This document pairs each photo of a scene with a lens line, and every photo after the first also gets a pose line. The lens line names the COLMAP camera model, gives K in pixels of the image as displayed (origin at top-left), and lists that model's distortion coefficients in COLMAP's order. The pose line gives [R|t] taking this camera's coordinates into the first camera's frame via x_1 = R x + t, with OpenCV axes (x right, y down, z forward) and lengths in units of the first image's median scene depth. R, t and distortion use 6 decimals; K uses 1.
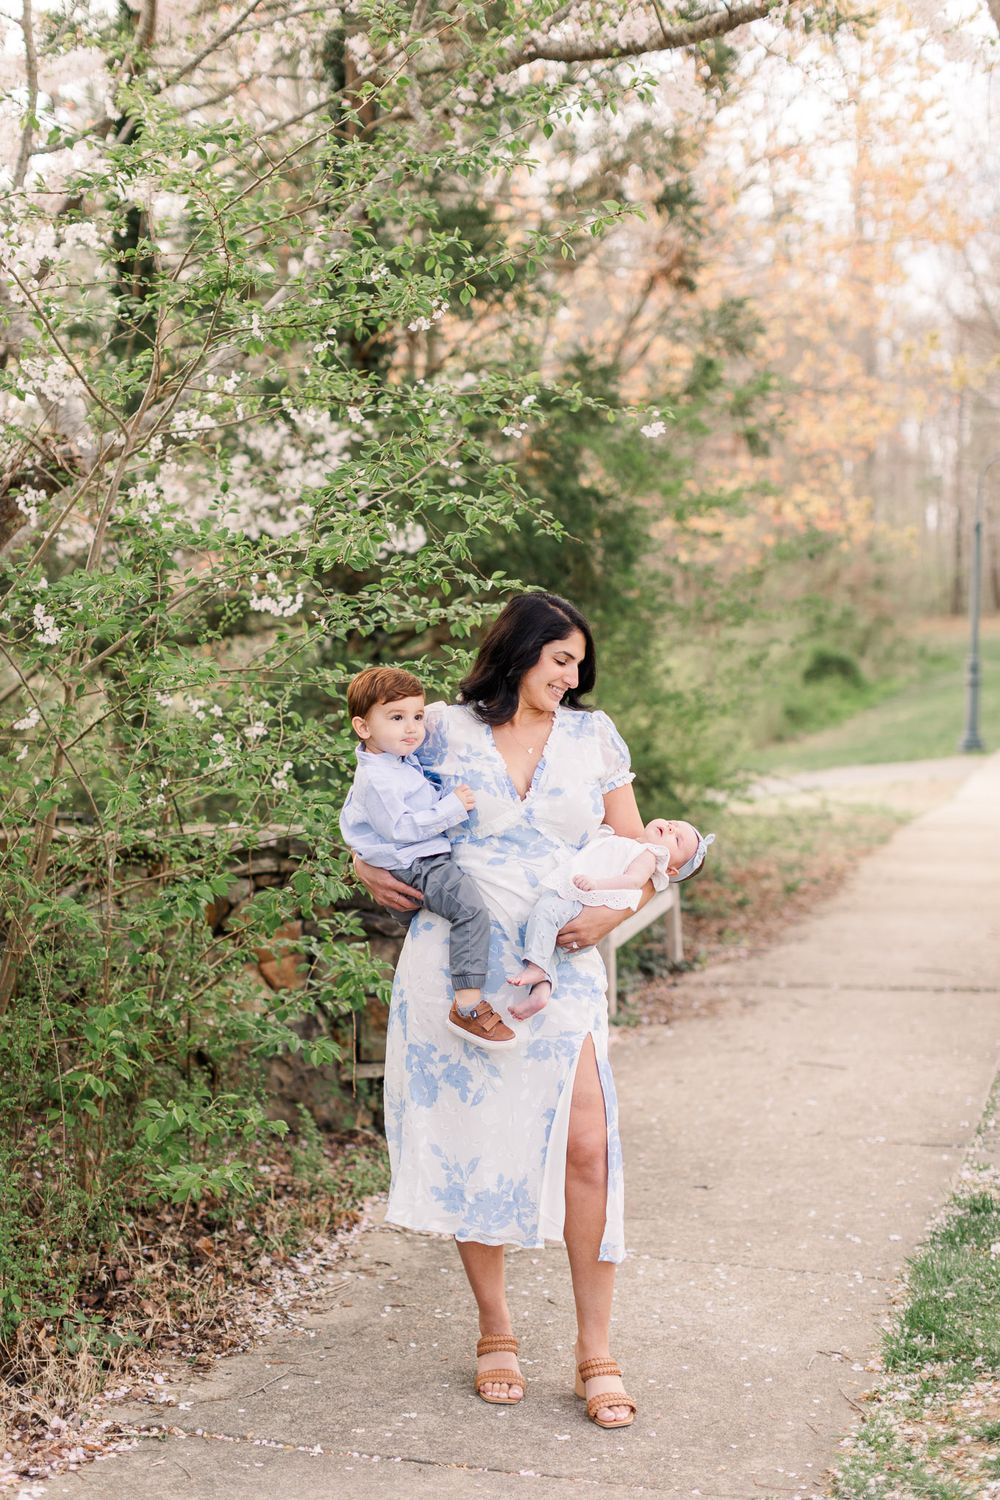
lens RADIAL K [[2308.2, 0, 477.4], [0, 2308.2, 753.5], [0, 0, 1]] dist [0.026184, -0.055707]
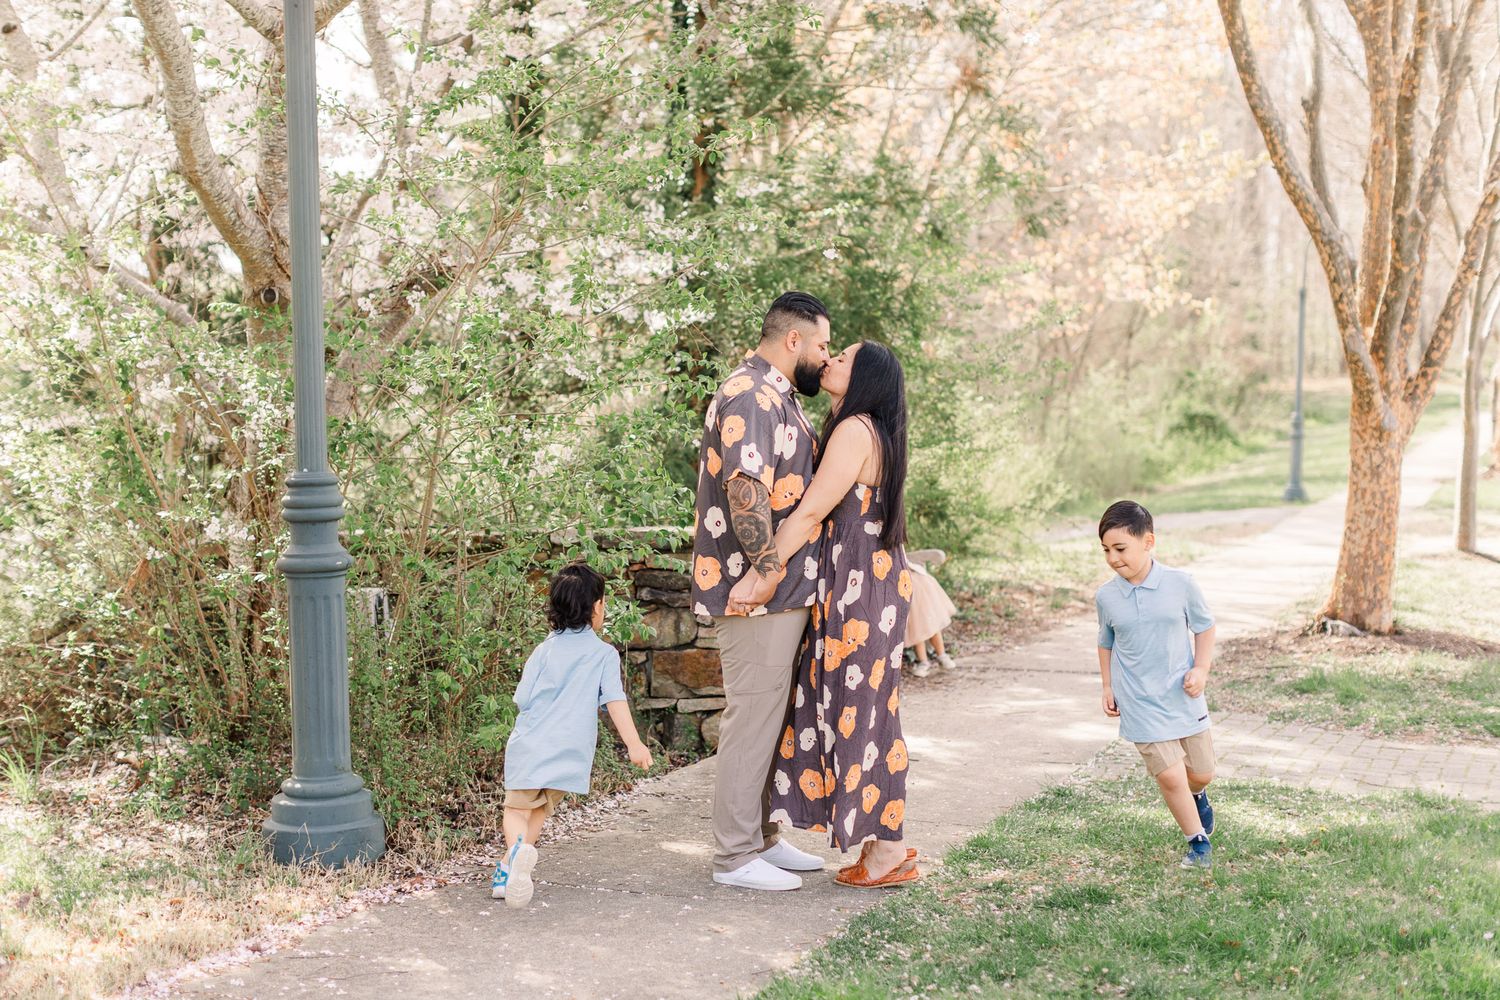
lens RADIAL K [[2239.3, 0, 785.8], [0, 2239.3, 482.8], [0, 0, 1]] dist [0.017907, -0.009544]
pose [[0.999239, 0.013272, -0.036667, 0.104377], [-0.013575, 0.999876, -0.008012, 0.018450], [0.036556, 0.008504, 0.999295, -0.462017]]
